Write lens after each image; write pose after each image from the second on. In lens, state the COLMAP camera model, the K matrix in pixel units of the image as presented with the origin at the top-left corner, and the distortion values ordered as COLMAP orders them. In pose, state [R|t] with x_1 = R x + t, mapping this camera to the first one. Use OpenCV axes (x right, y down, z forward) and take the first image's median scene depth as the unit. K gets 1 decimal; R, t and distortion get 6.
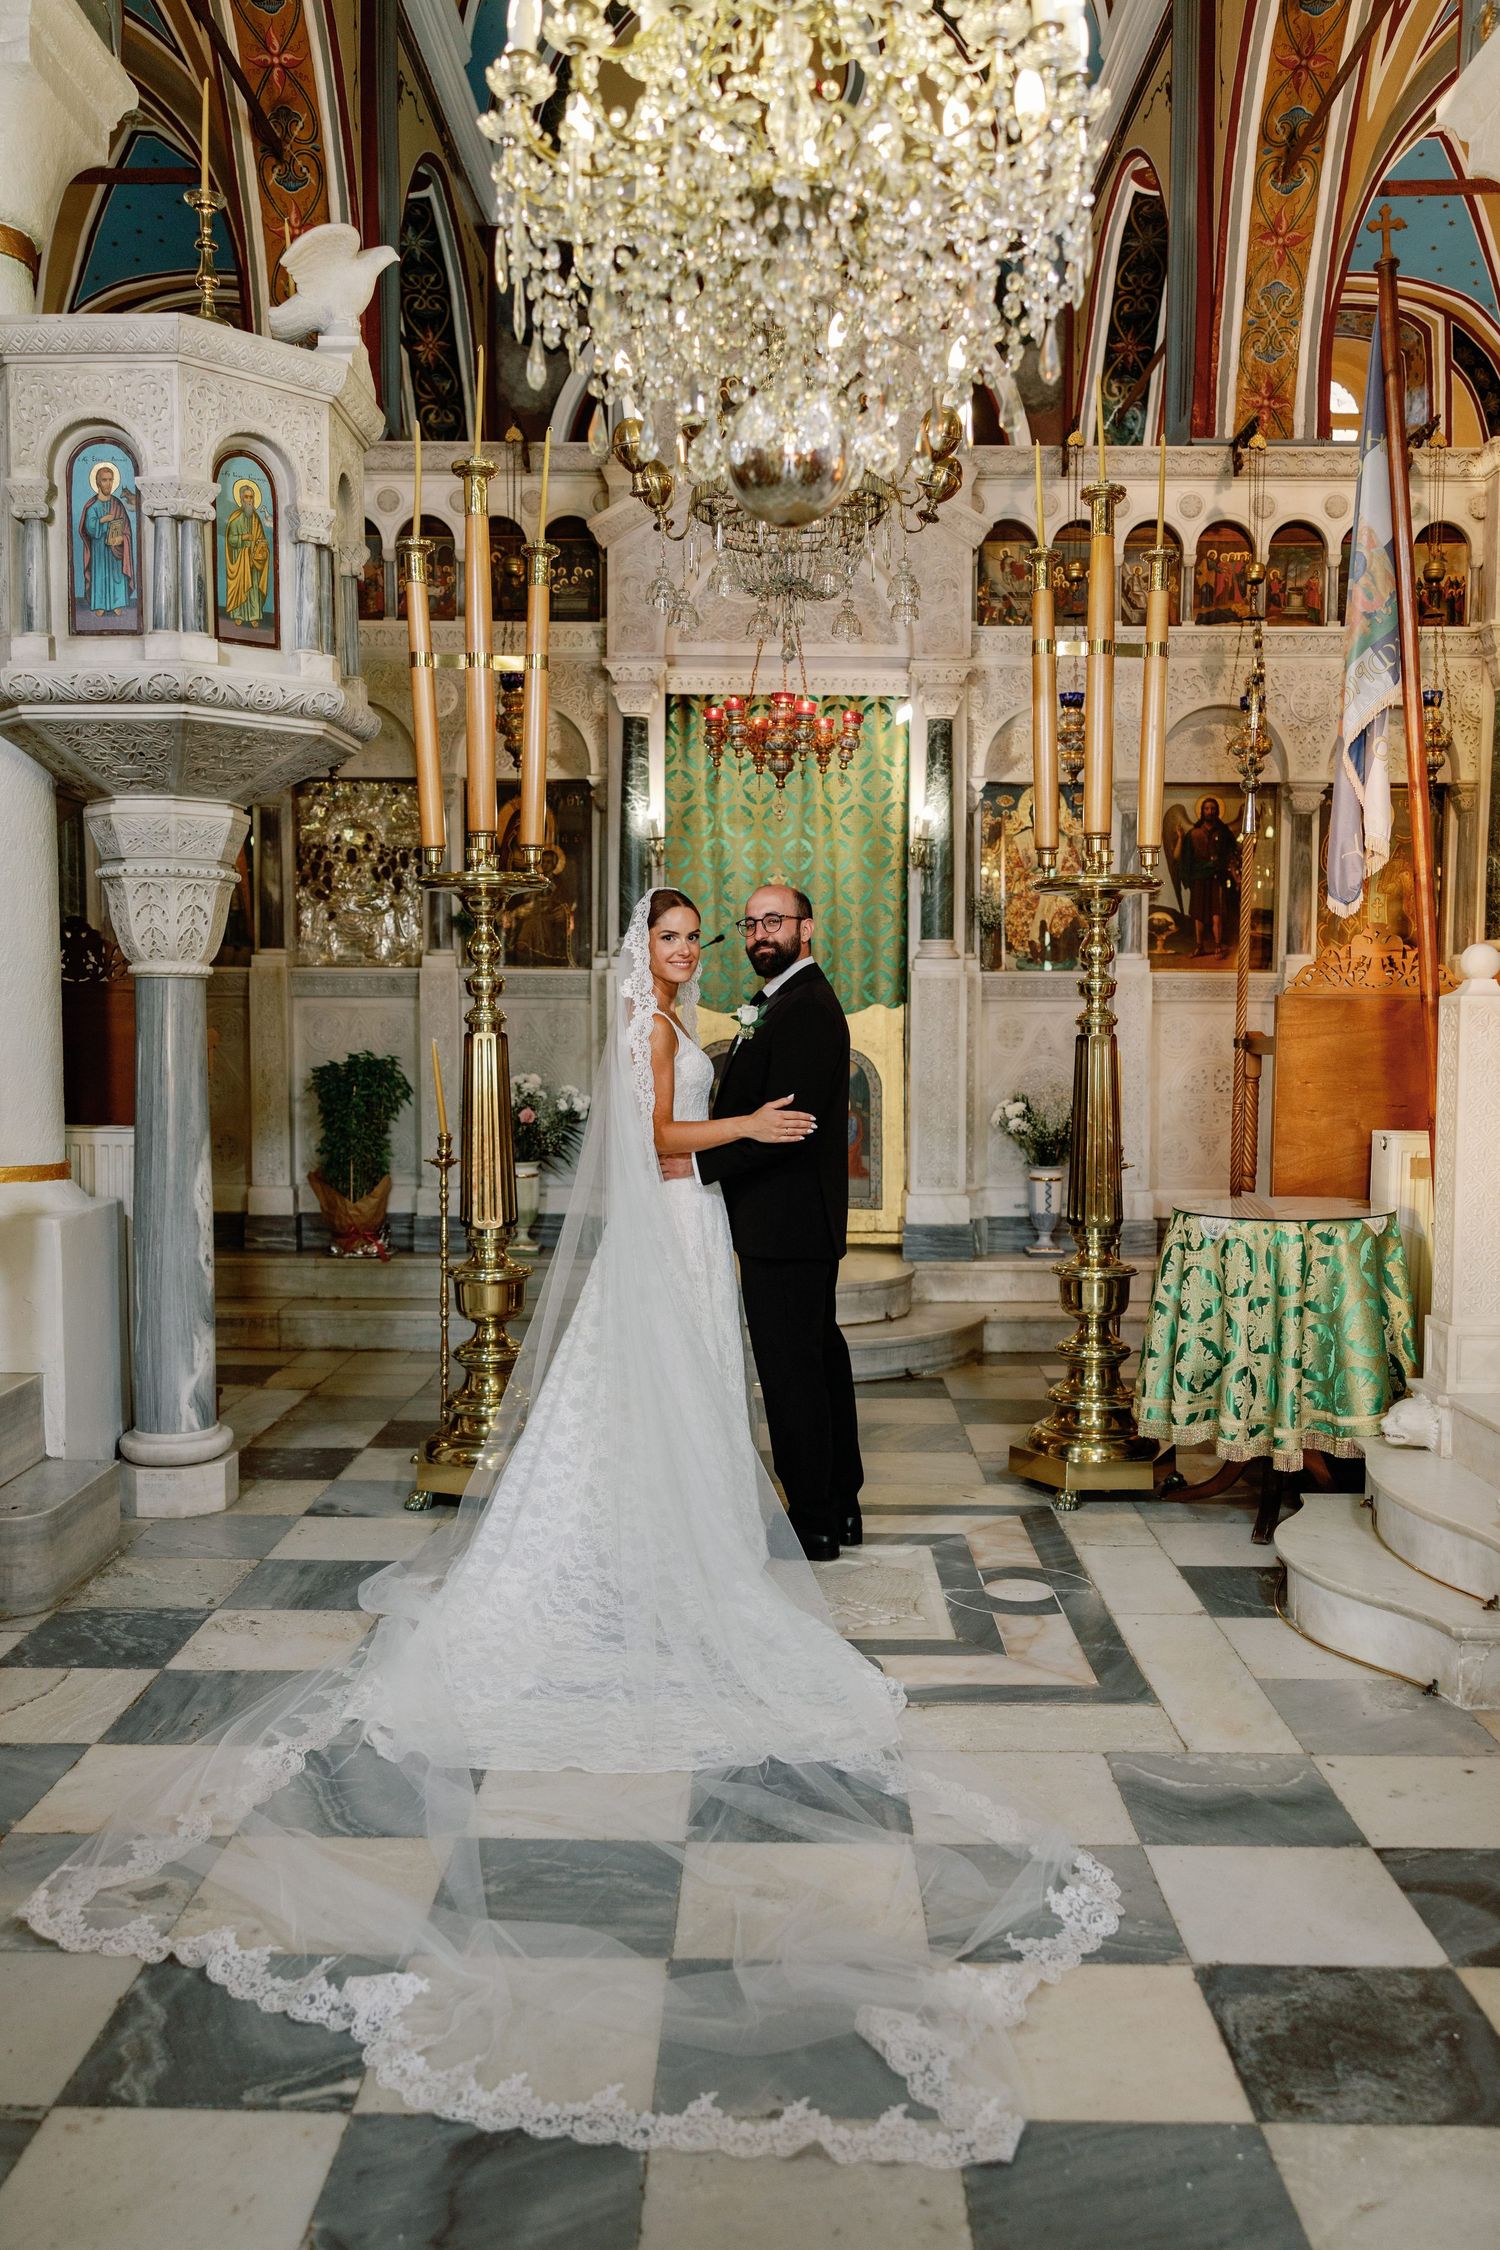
lens RADIAL K [[1868.7, 0, 750.0], [0, 1868.7, 1125.0], [0, 0, 1]] dist [0.031010, -0.009631]
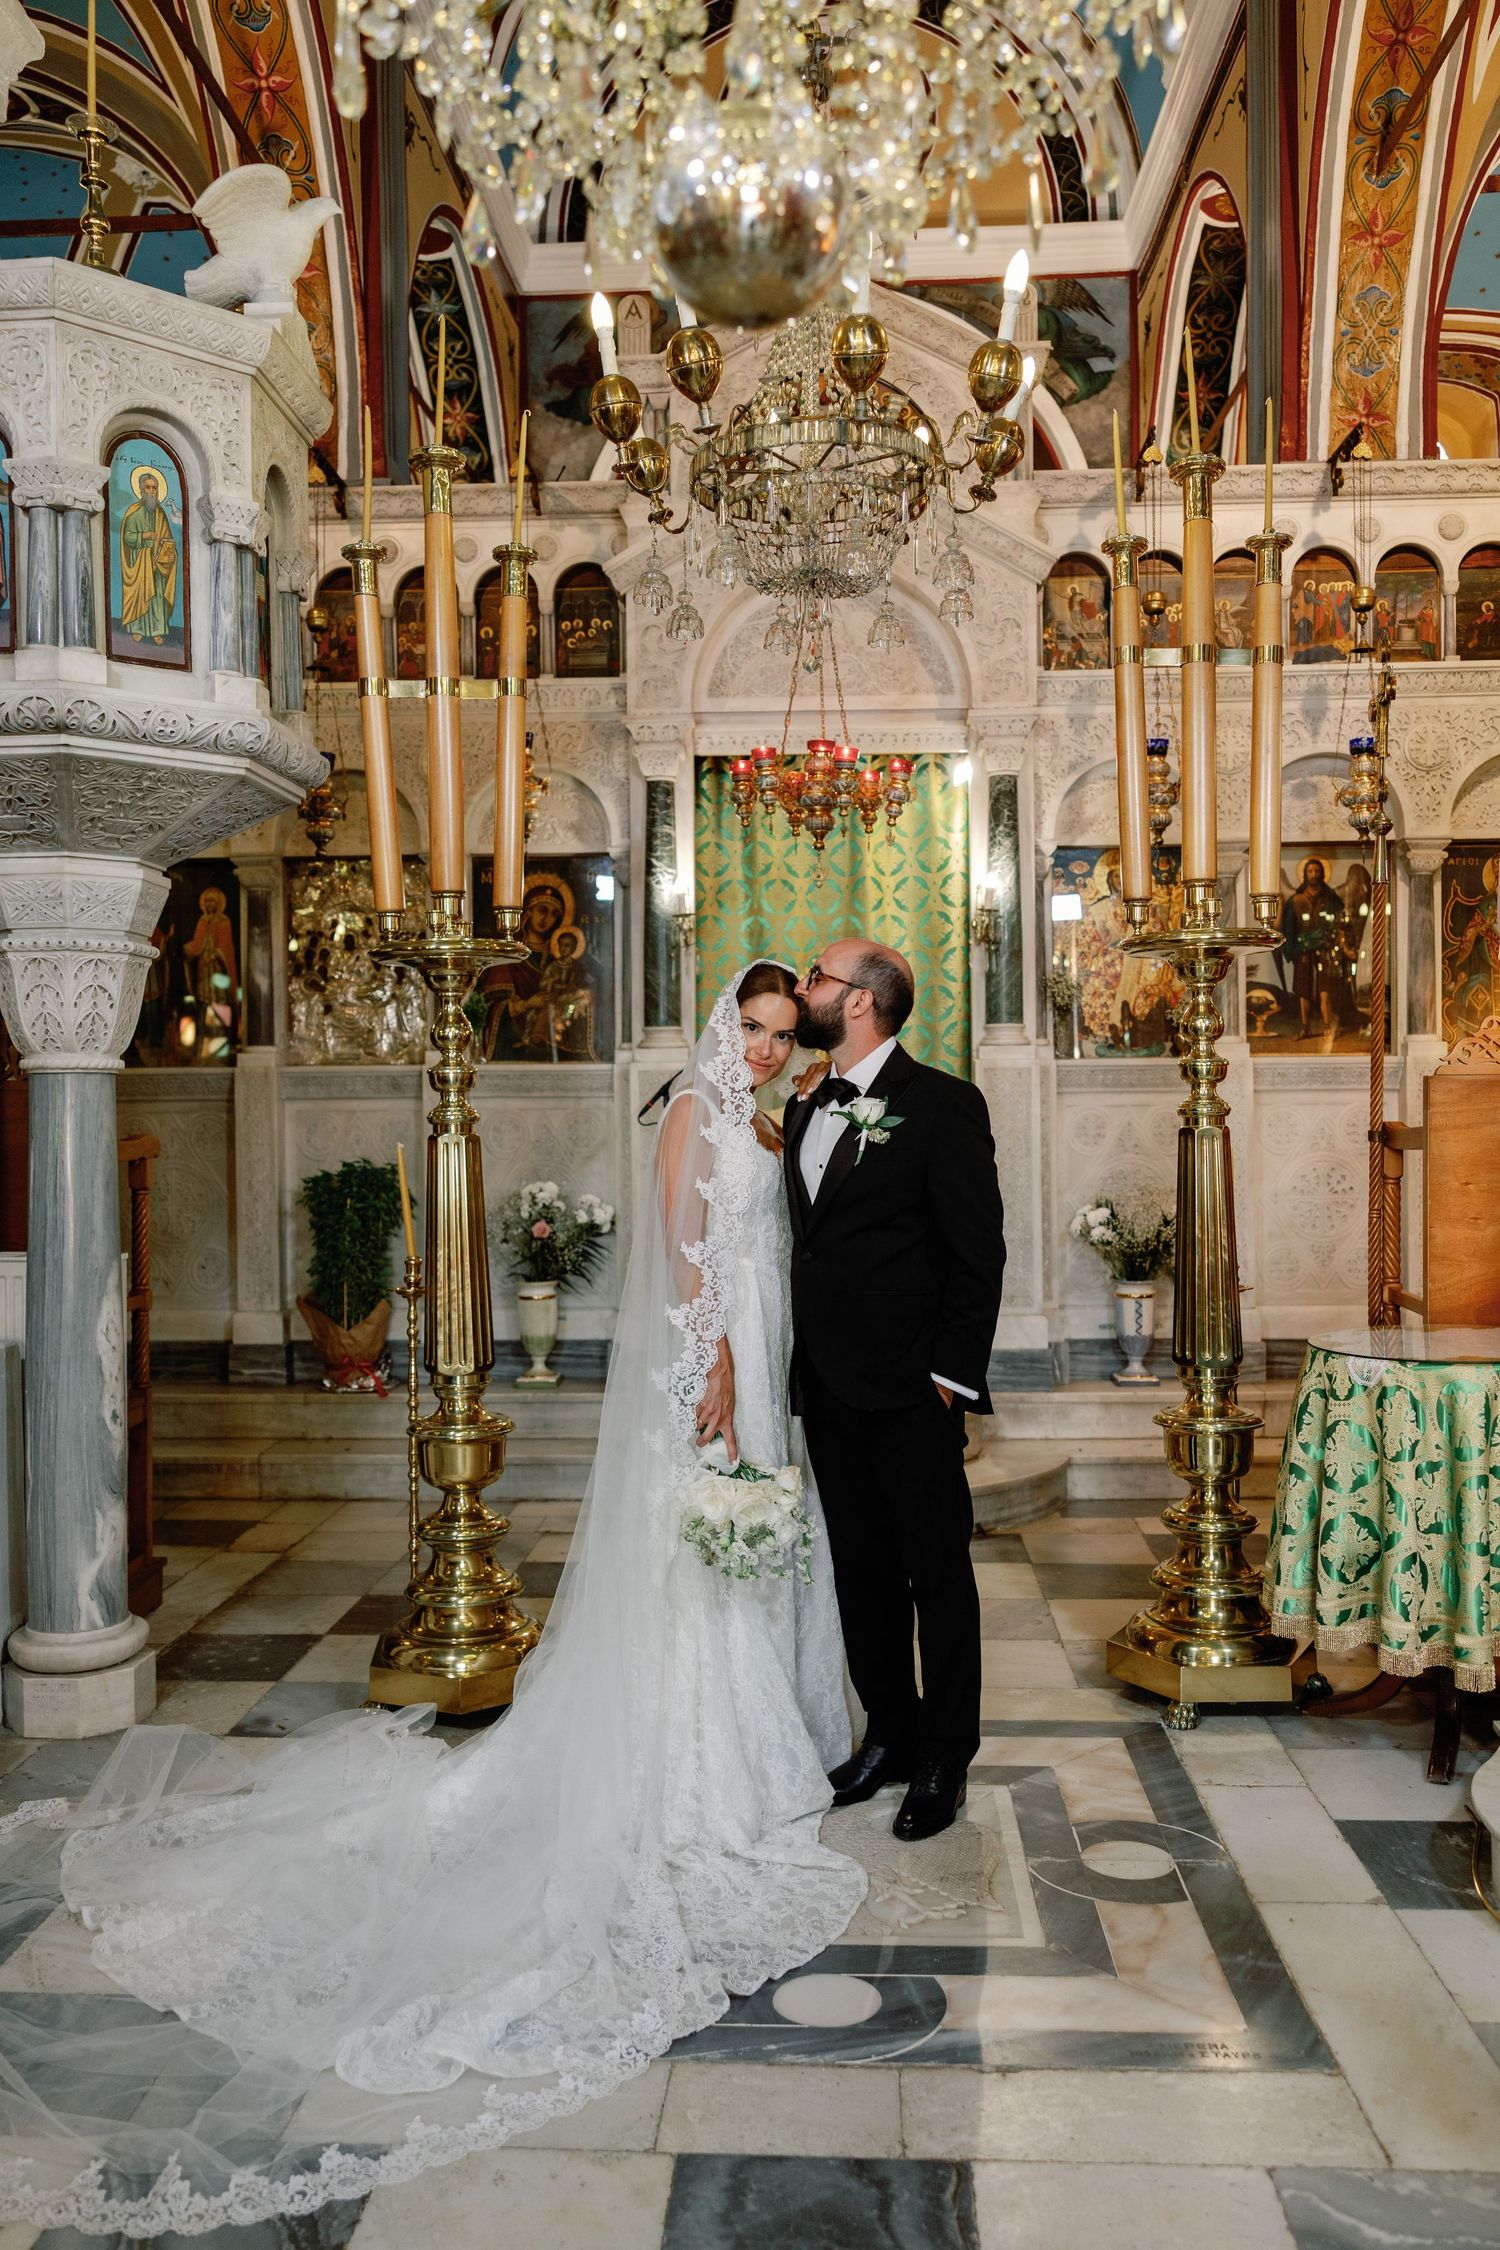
lens RADIAL K [[1818.3, 0, 742.0], [0, 1818.3, 1133.2], [0, 0, 1]] dist [0.033248, -0.034166]
pose [[0.998884, -0.013312, -0.045323, 0.015040], [0.010991, 0.998634, -0.051075, -0.005446], [0.045941, 0.050520, 0.997666, 0.144433]]
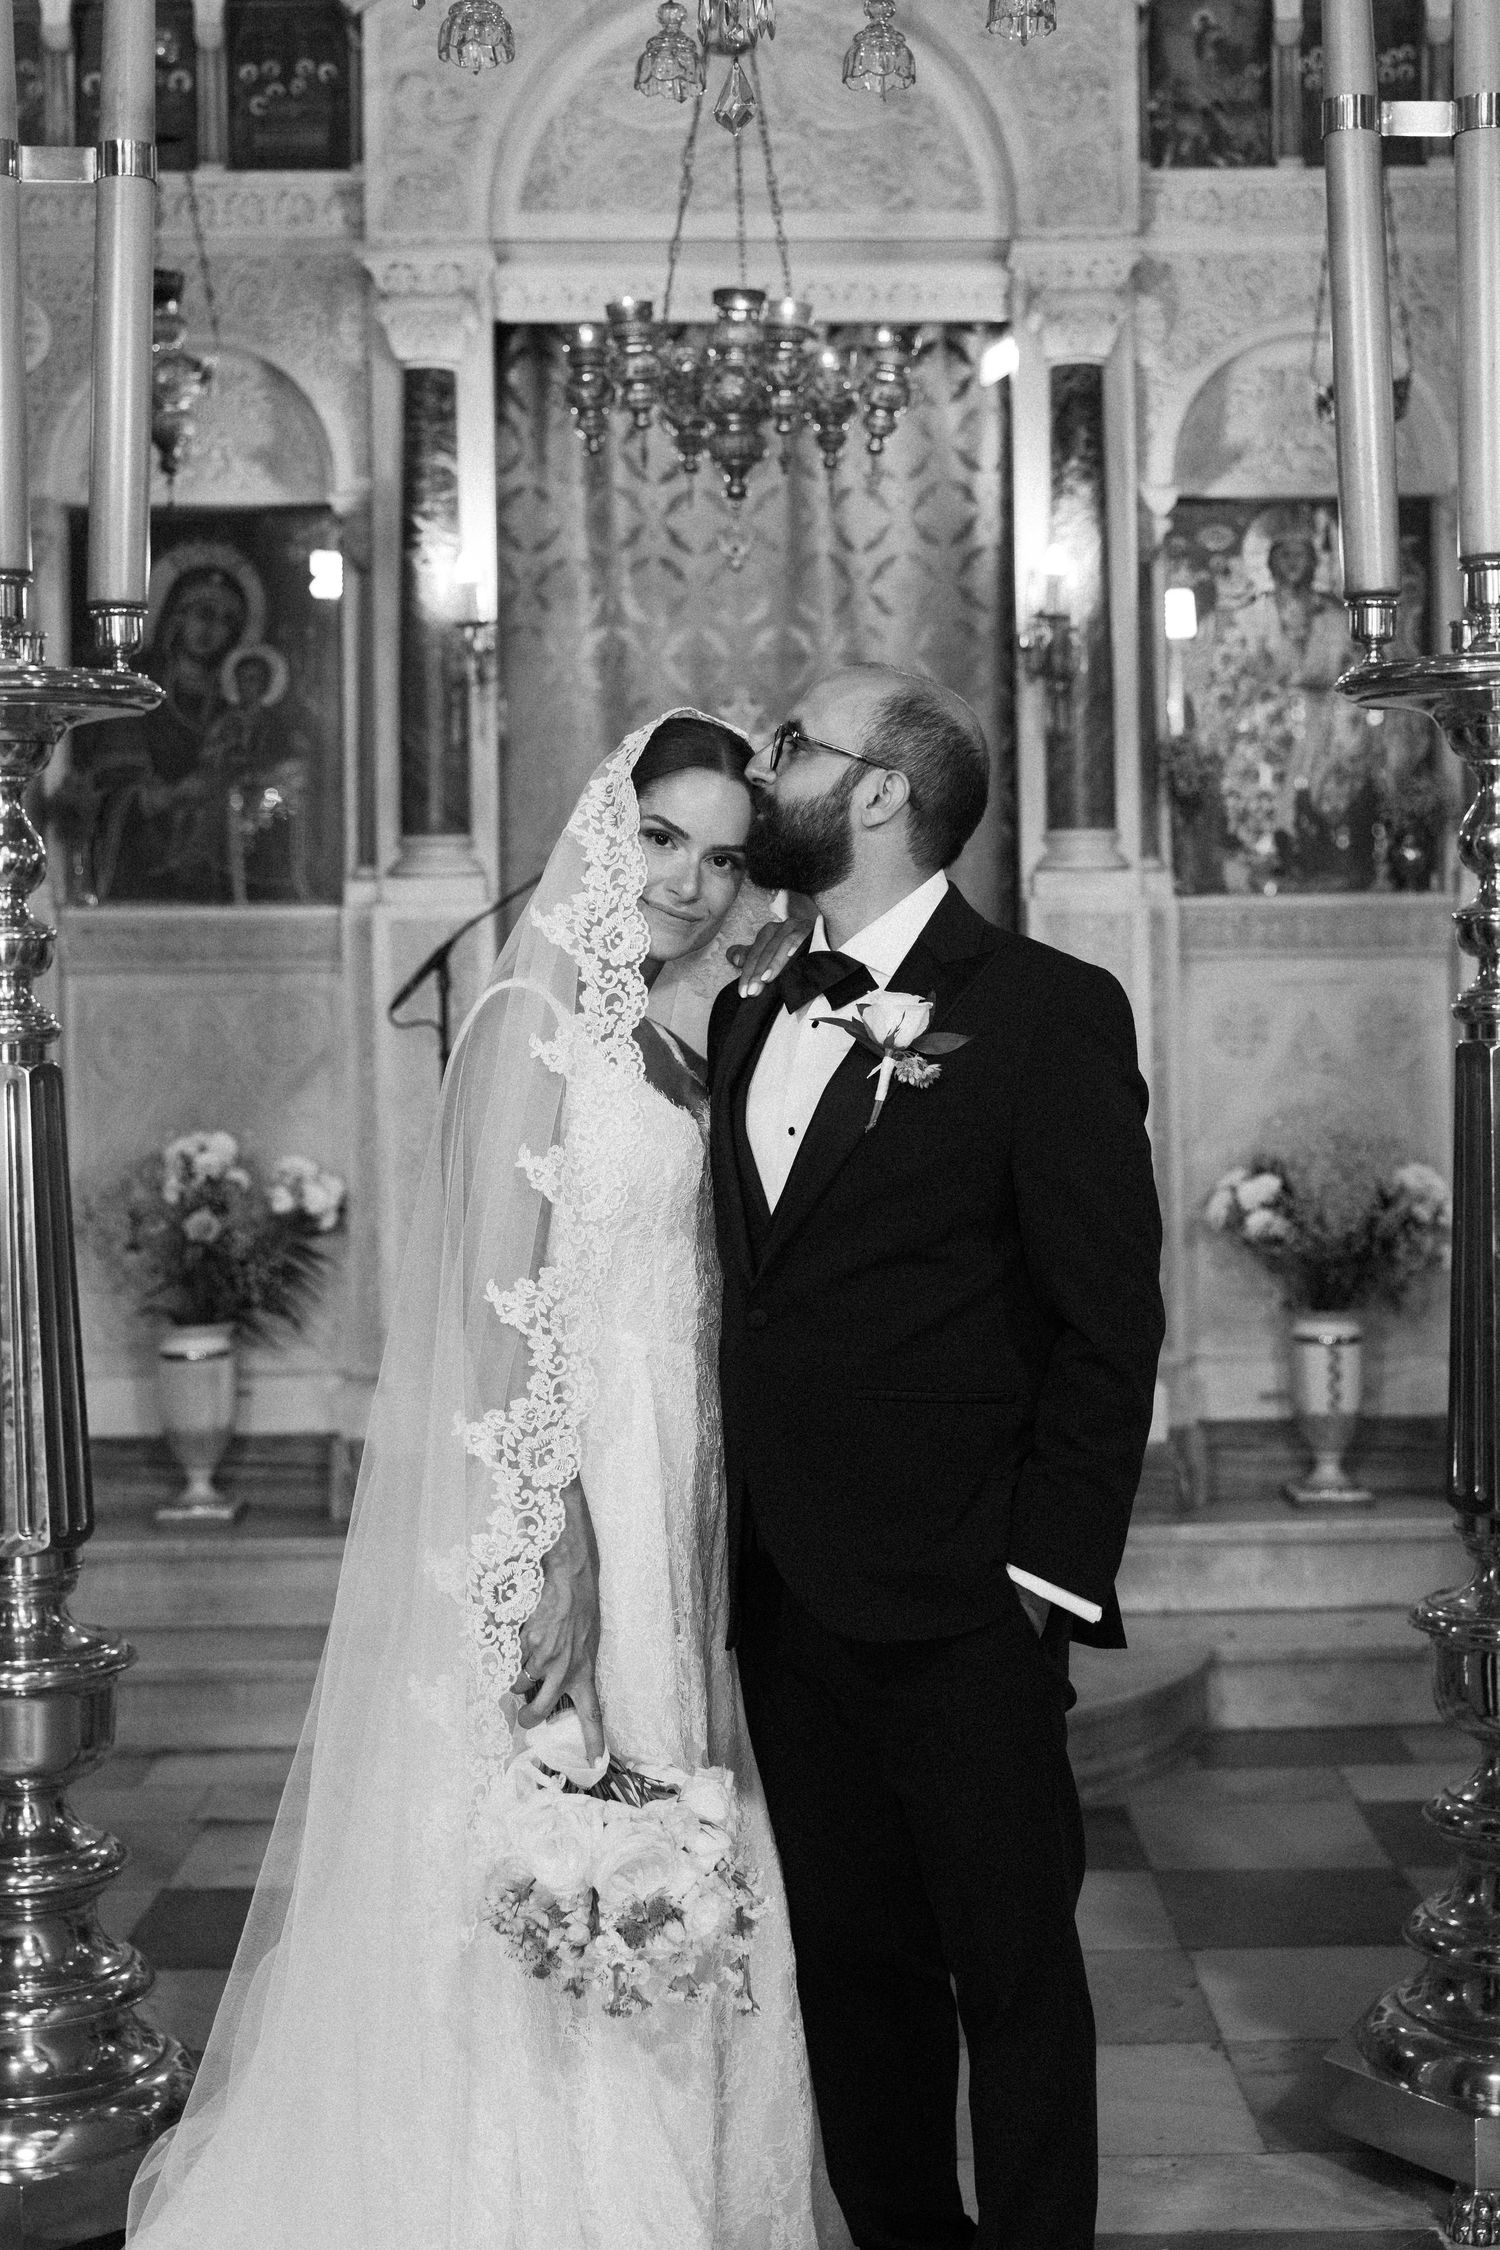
lens RADIAL K [[3166.7, 0, 788.2], [0, 3166.7, 982.9], [0, 0, 1]] dist [0.016620, 0.038259]
pose [[0.999599, -0.017670, 0.022139, 0.008536], [0.018933, 0.998125, -0.058205, -0.016398], [-0.021069, 0.058601, 0.998059, 0.214995]]
